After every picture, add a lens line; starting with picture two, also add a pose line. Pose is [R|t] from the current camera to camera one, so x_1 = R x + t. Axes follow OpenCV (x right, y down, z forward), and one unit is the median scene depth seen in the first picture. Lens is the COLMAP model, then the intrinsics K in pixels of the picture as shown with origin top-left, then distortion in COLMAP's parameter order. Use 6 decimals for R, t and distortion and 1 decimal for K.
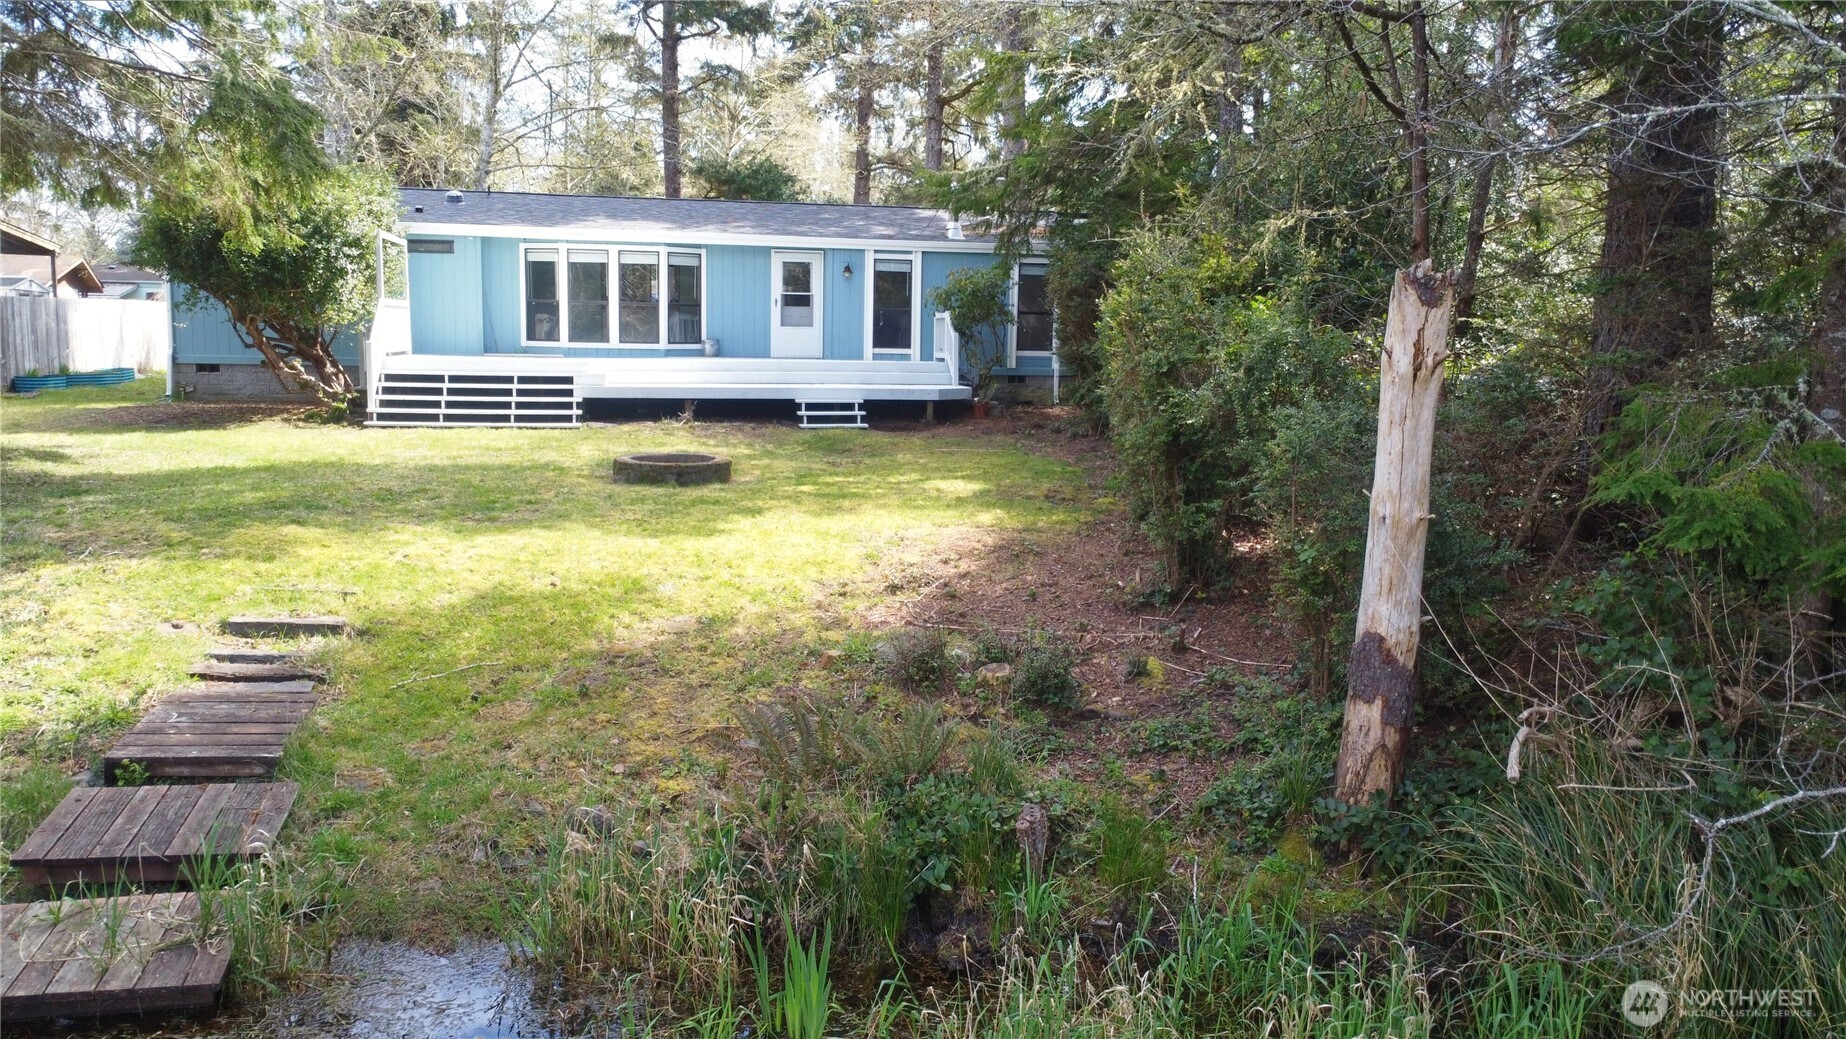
lens RADIAL K [[1381.7, 0, 928.9], [0, 1381.7, 530.6], [0, 0, 1]] dist [0.000113, -0.000842]
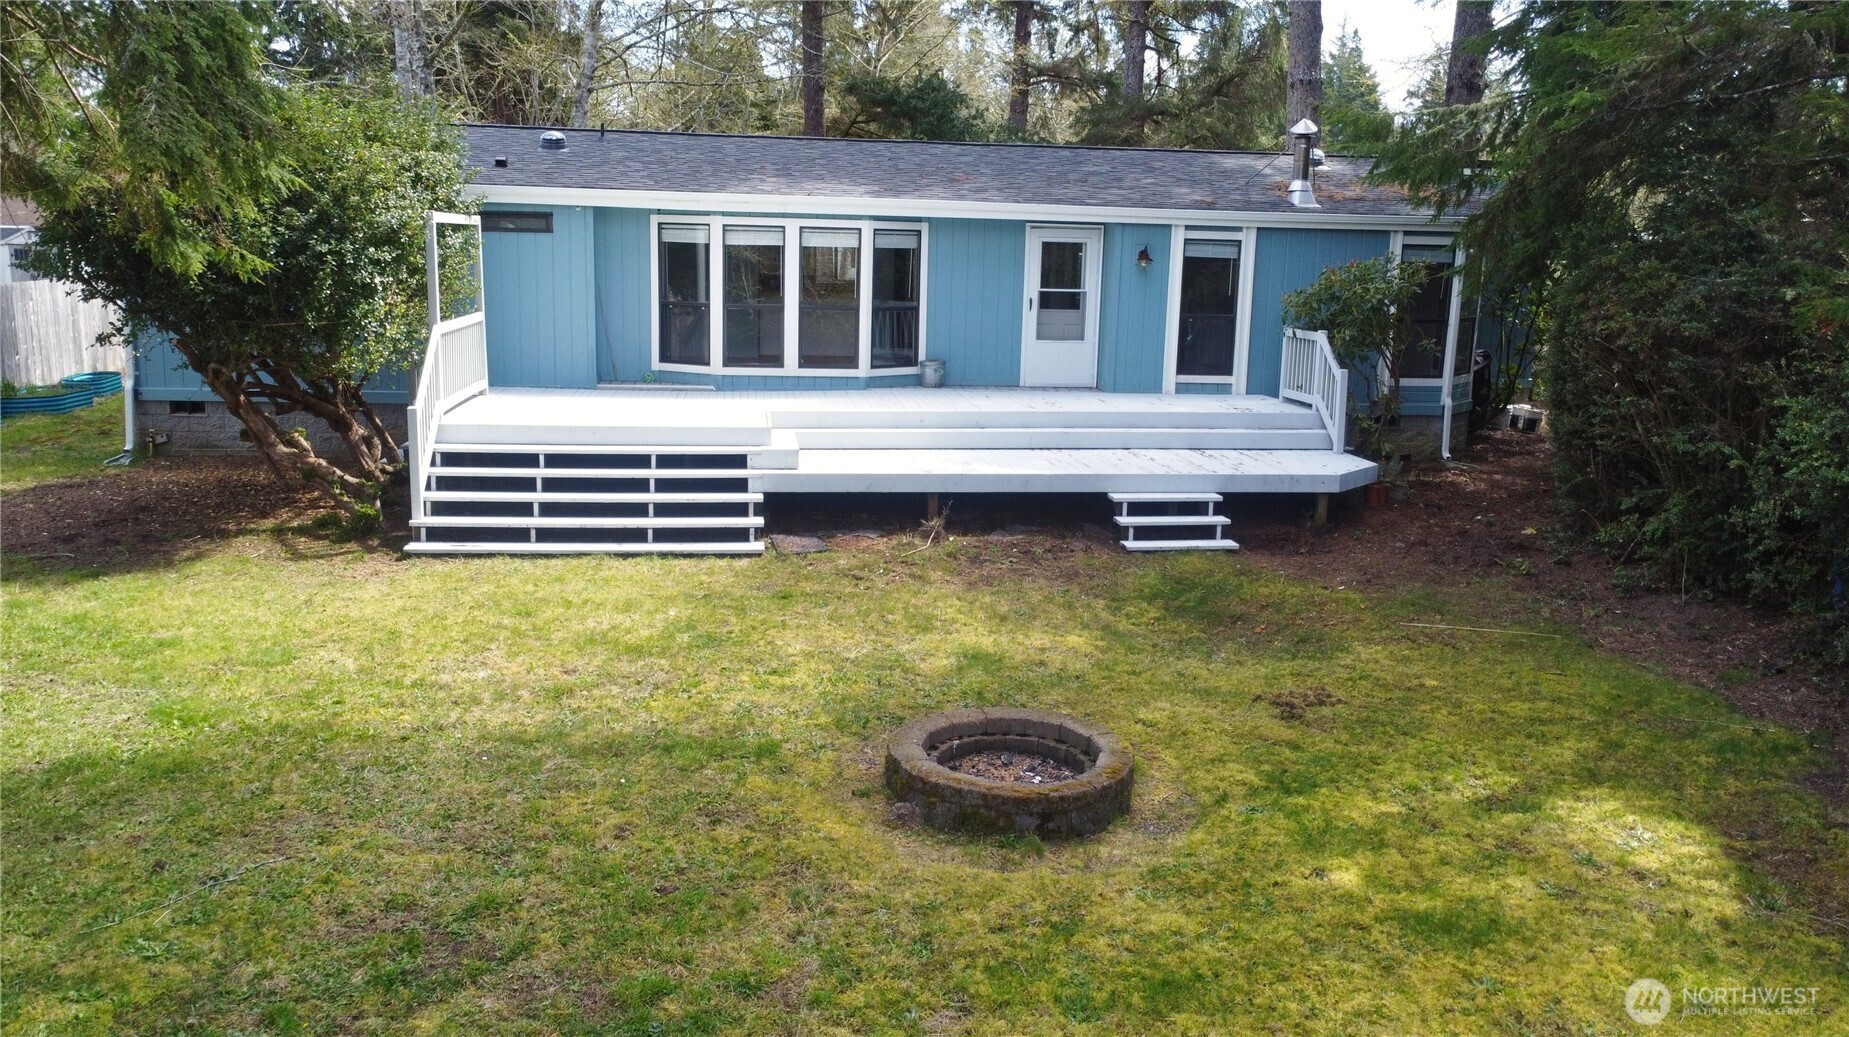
lens RADIAL K [[1386.8, 0, 924.5], [0, 1386.8, 518.5], [0, 0, 1]] dist [0.017657, -0.020371]
pose [[0.997641, 0.019298, -0.065886, -0.119683], [-0.015813, 0.998469, 0.053013, -0.100704], [0.066808, -0.051846, 0.996418, 0.341782]]
